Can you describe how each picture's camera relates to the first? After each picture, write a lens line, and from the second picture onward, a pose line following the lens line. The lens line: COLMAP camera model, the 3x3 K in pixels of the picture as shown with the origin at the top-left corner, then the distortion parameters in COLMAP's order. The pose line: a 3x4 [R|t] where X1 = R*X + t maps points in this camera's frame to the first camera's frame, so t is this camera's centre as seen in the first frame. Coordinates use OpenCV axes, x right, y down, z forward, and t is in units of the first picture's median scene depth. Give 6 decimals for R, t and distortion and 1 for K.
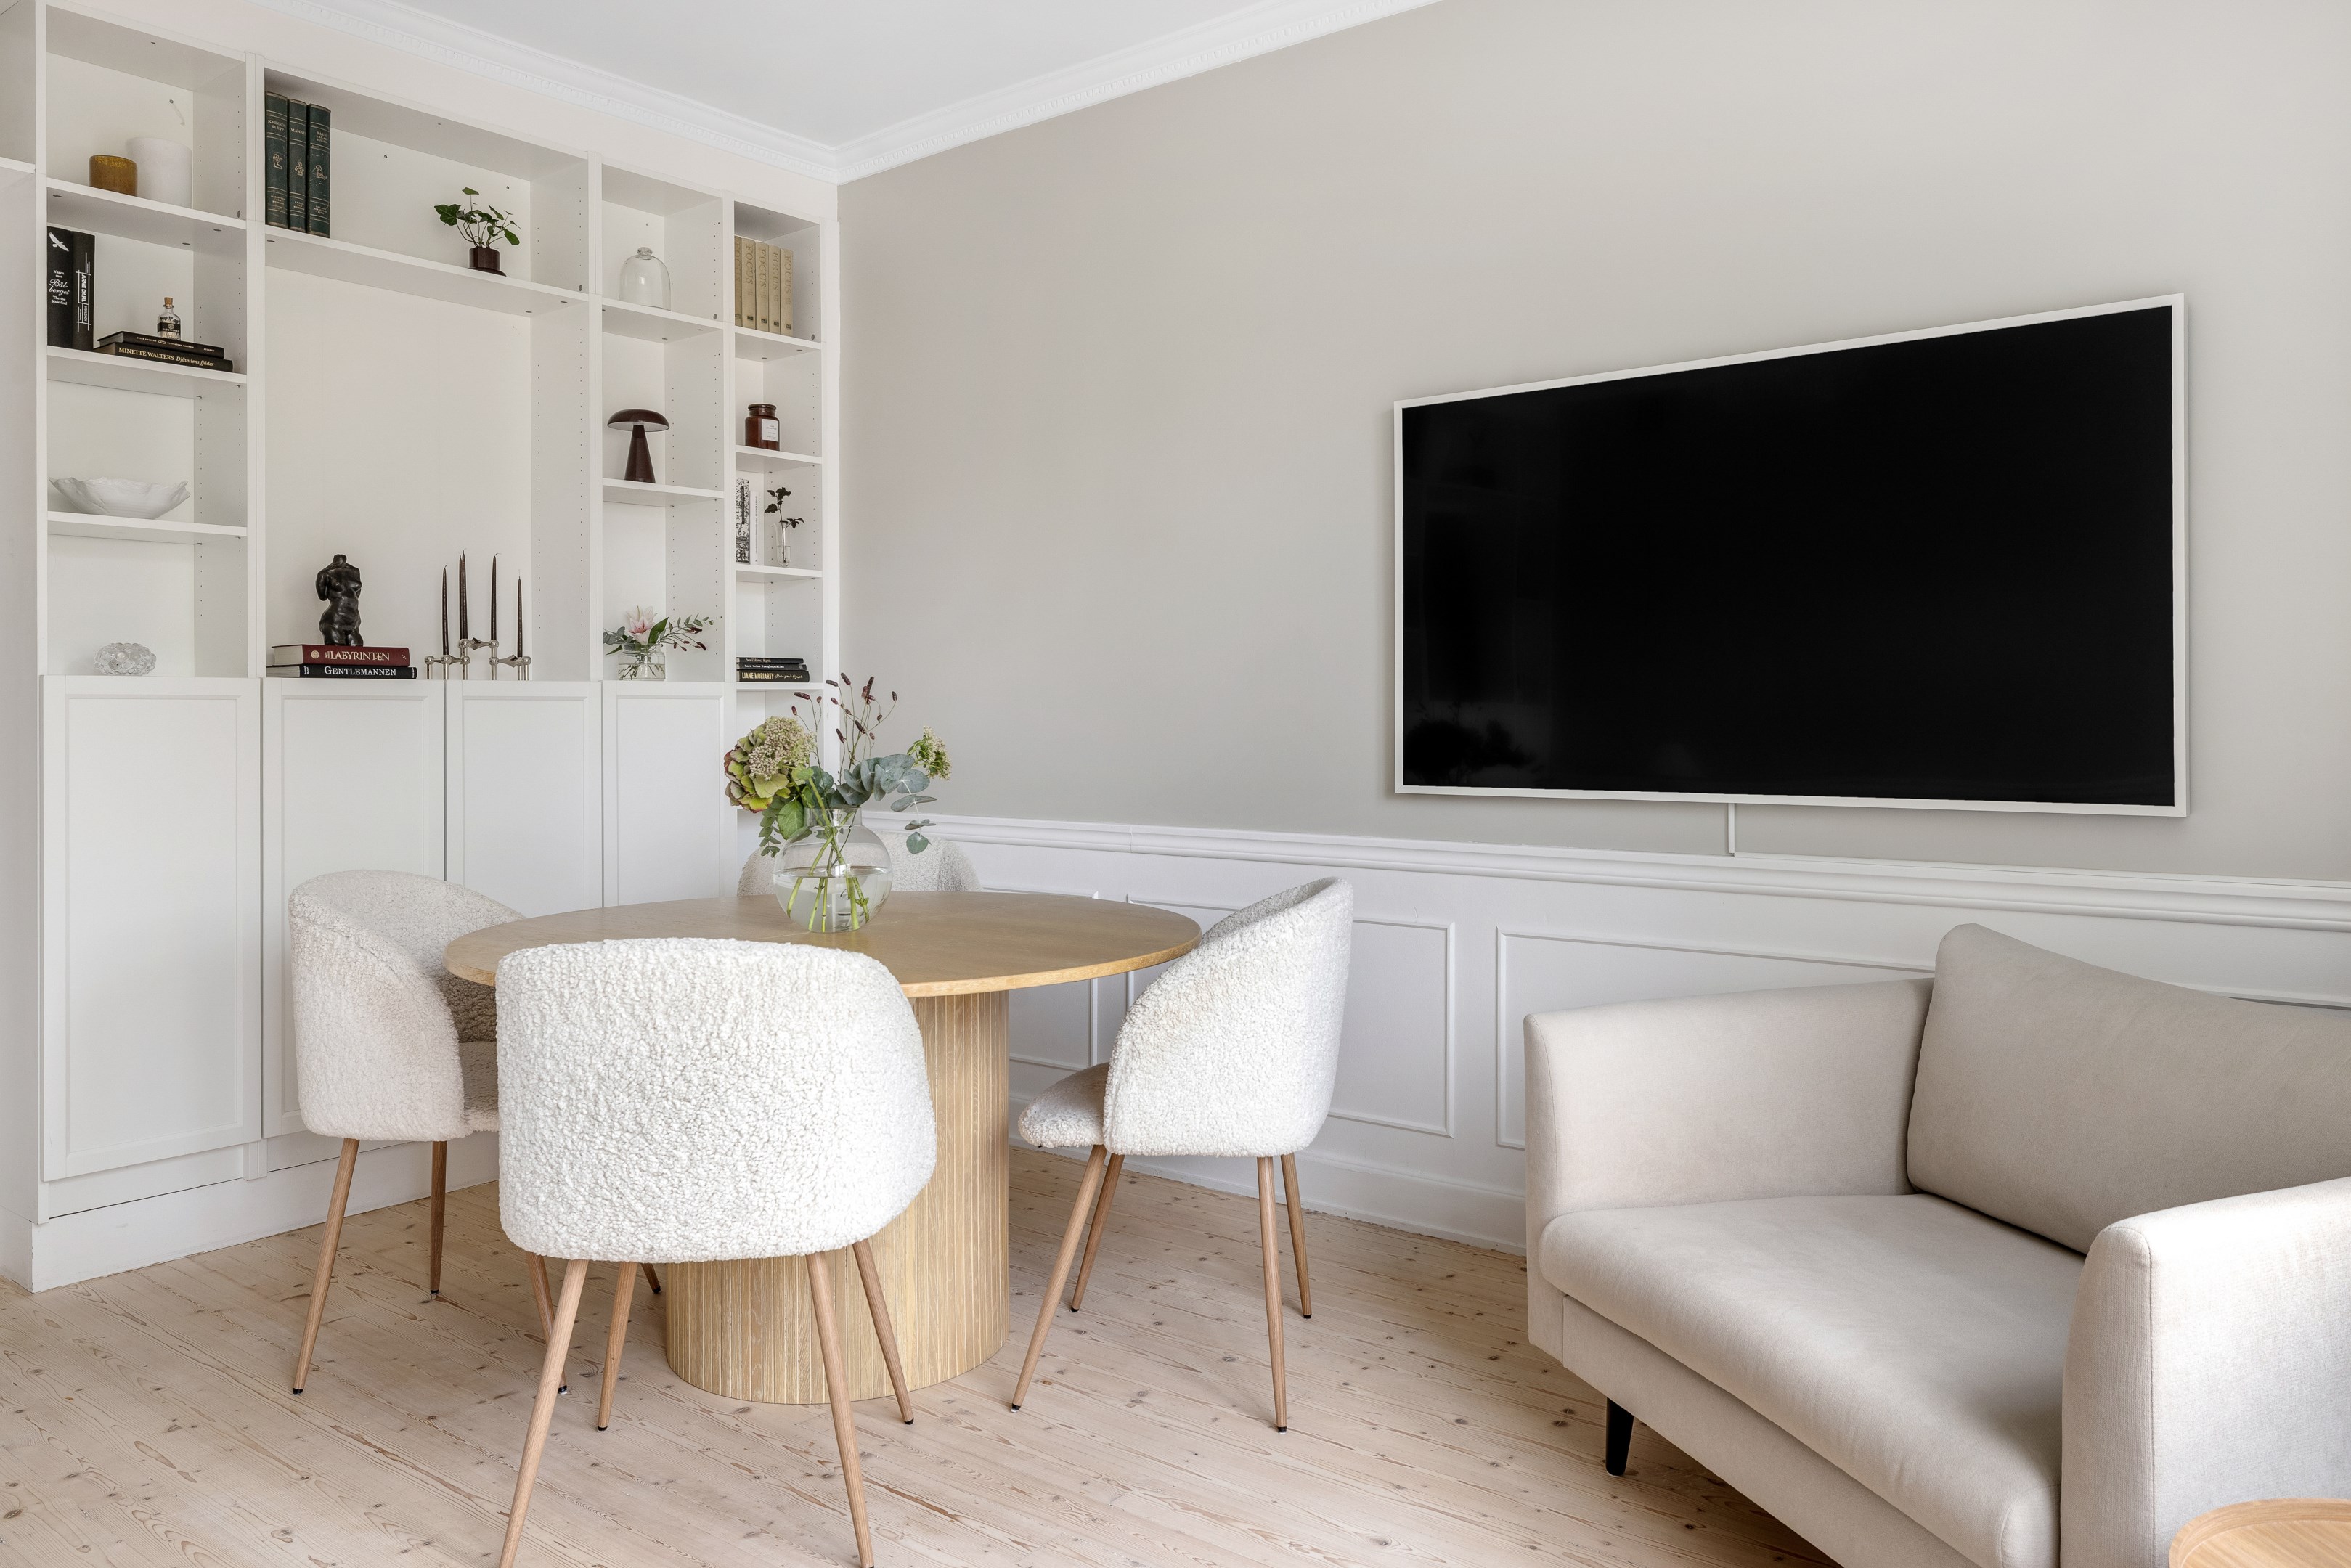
lens RADIAL K [[1693.7, 0, 1176.3], [0, 1693.7, 692.2], [0, 0, 1]] dist [-0.008890, 0.004968]
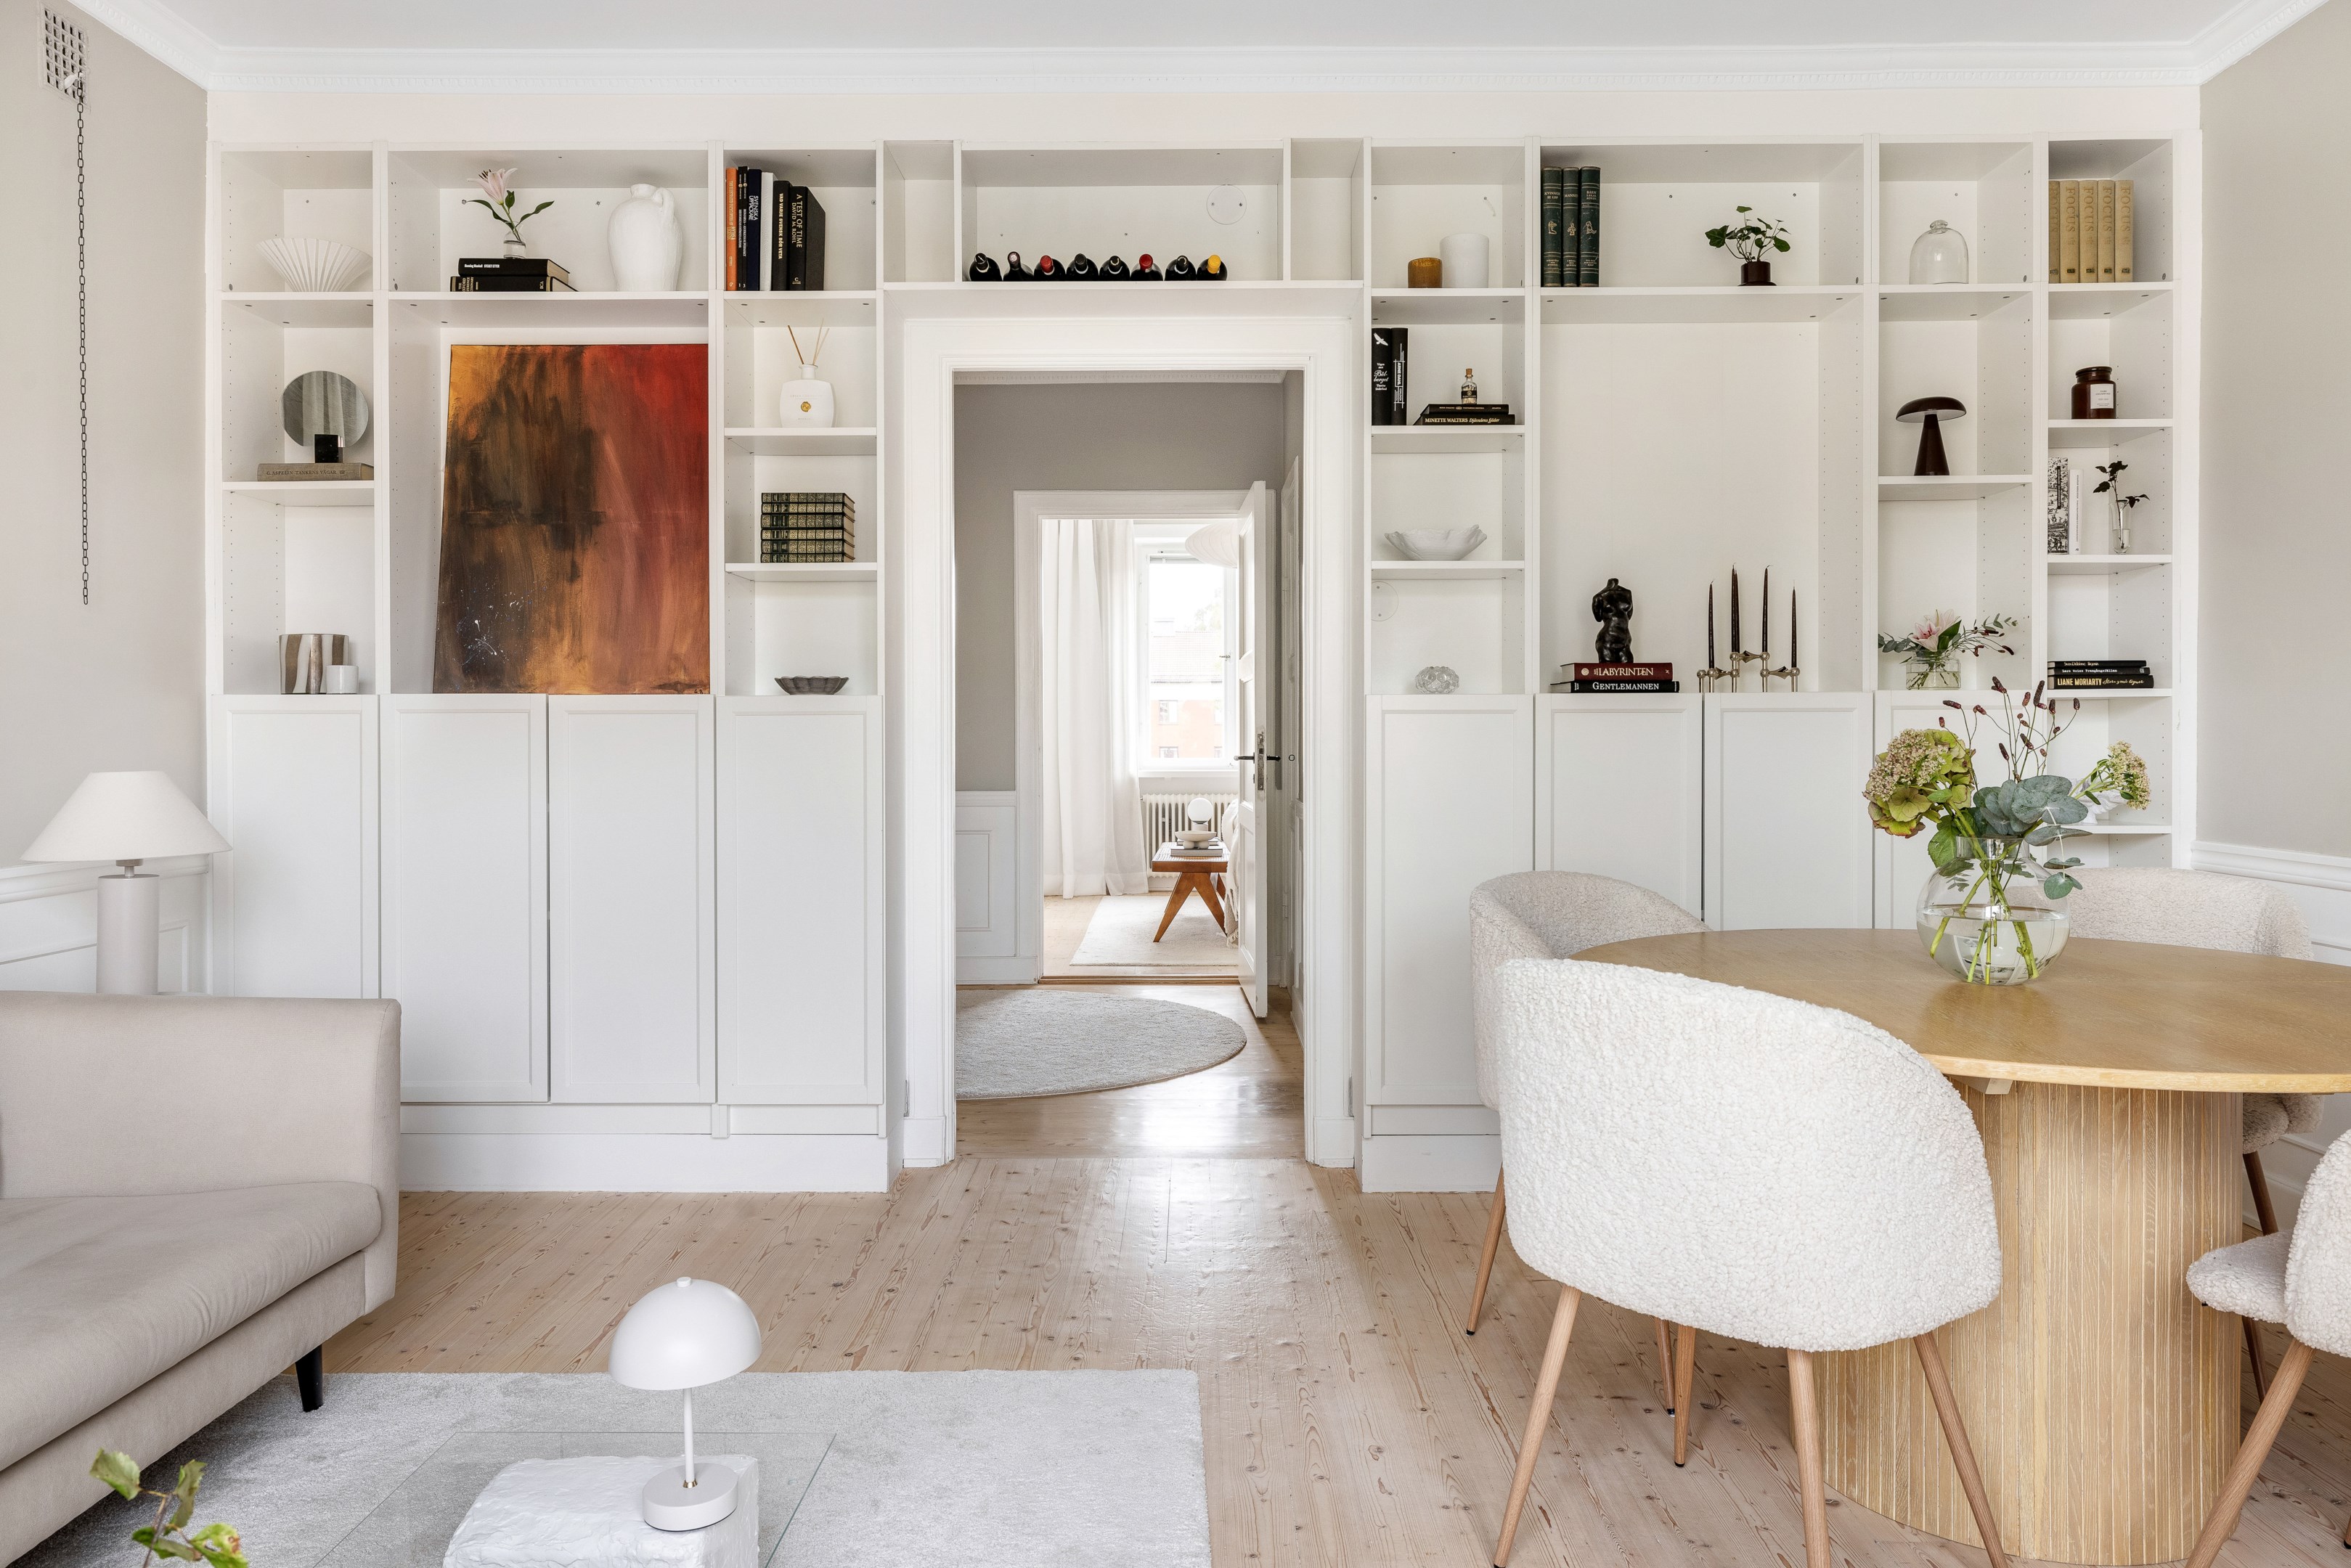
lens RADIAL K [[1603.5, 0, 1178.6], [0, 1603.5, 731.2], [0, 0, 1]] dist [-0.002170, -0.000445]
pose [[0.602749, 0.002658, -0.797926, 0.155868], [0.010735, 0.999877, 0.011440, 0.001531], [0.797859, -0.015461, 0.602646, 0.160031]]
